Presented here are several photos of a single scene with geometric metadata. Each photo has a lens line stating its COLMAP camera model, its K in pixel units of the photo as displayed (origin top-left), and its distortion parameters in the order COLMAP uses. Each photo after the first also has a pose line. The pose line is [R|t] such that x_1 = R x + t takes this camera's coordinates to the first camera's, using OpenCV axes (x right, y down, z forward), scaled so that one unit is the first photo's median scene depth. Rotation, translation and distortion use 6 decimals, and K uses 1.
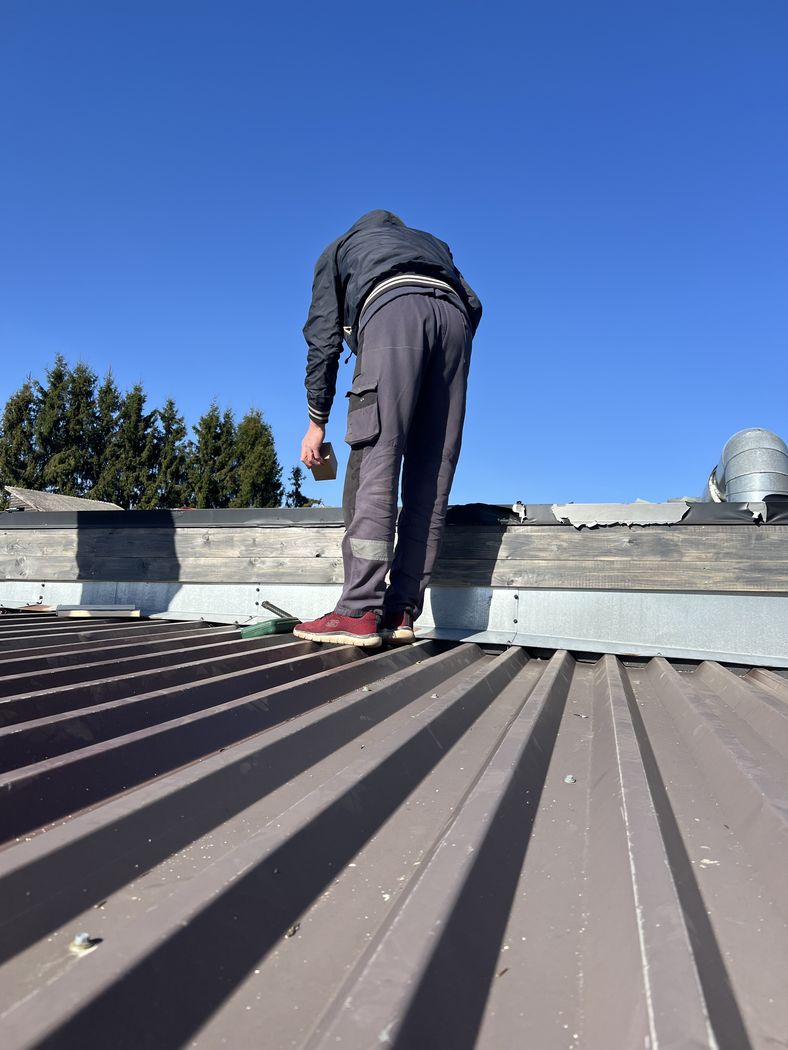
lens RADIAL K [[788.0, 0, 394.0], [0, 788.0, 525.0], [0, 0, 1]] dist [0.061024, -0.077970]
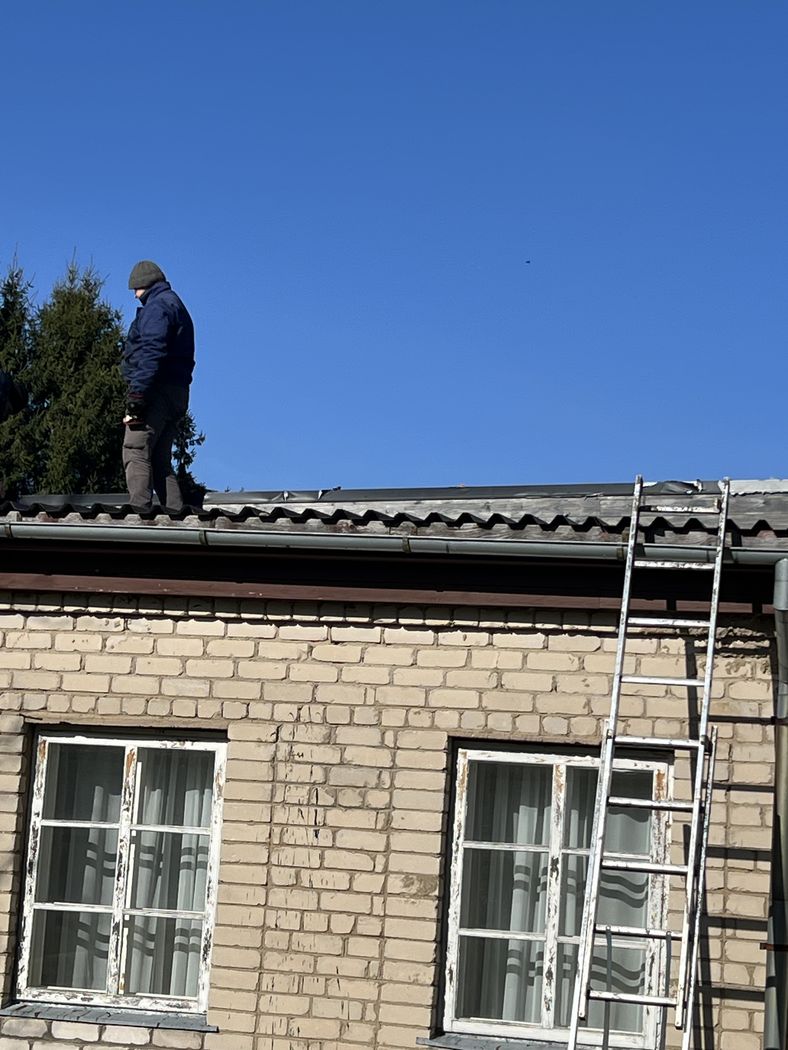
lens RADIAL K [[2273.6, 0, 394.0], [0, 2273.6, 525.0], [0, 0, 1]] dist [0.246087, -0.253396]
pose [[0.999949, -0.004745, 0.008944, -0.520775], [0.004916, 0.999805, -0.019150, 0.154448], [-0.008851, 0.019193, 0.999777, -3.780371]]
